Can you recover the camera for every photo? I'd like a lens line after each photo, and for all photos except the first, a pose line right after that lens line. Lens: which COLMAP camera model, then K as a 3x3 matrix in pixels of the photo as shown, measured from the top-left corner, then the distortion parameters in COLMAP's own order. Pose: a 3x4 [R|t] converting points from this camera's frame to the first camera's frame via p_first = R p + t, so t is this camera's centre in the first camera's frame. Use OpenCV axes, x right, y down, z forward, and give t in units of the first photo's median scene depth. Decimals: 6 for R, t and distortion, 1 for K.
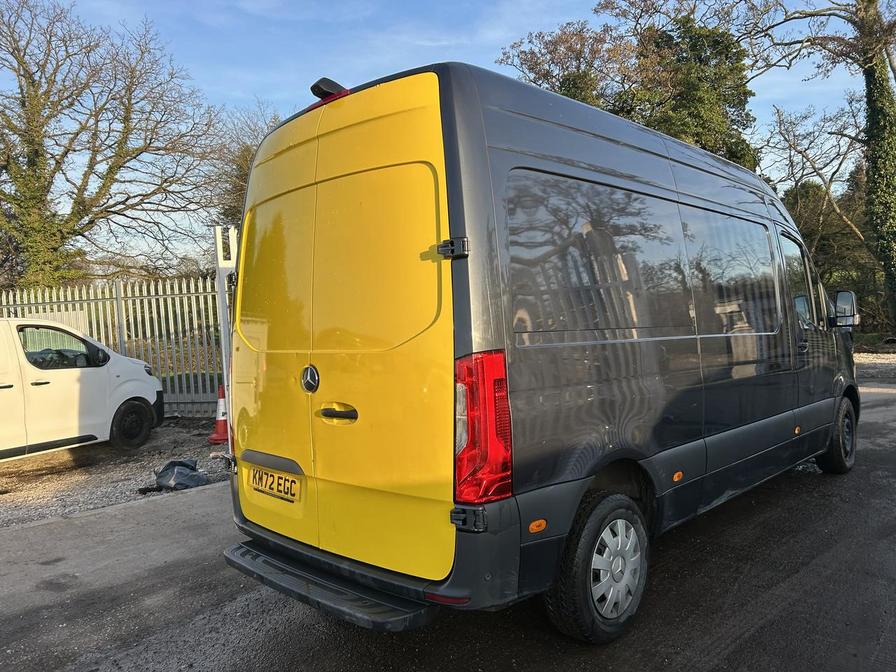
lens RADIAL K [[676.7, 0, 452.2], [0, 676.7, 339.6], [0, 0, 1]] dist [0.048628, -0.043404]
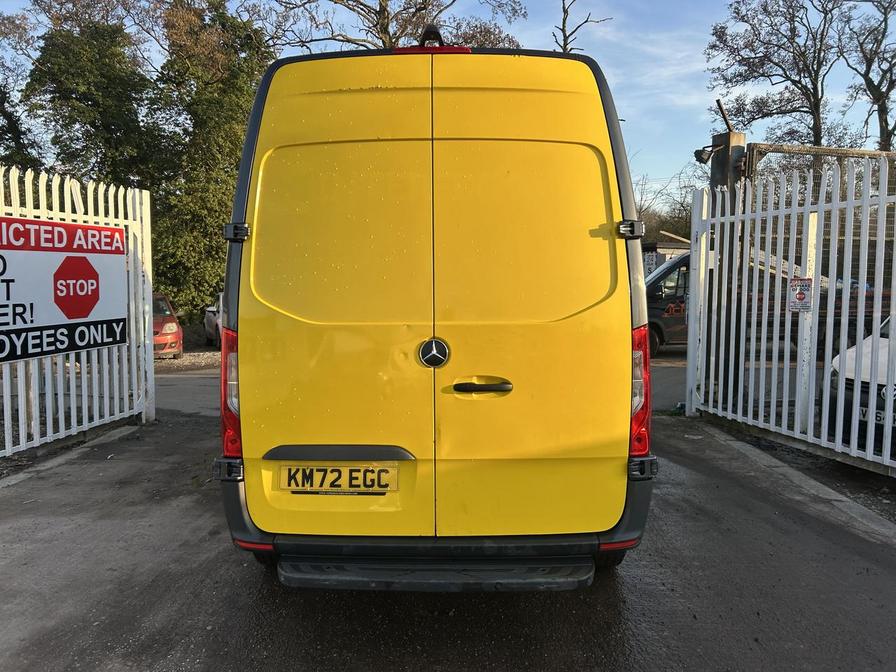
lens RADIAL K [[676.7, 0, 442.4], [0, 676.7, 330.5], [0, 0, 1]] dist [0.048628, -0.043404]
pose [[0.729070, 0.000559, 0.684439, -0.774026], [-0.005729, 0.999970, 0.005286, 0.021813], [-0.684415, -0.007775, 0.729051, 0.307449]]
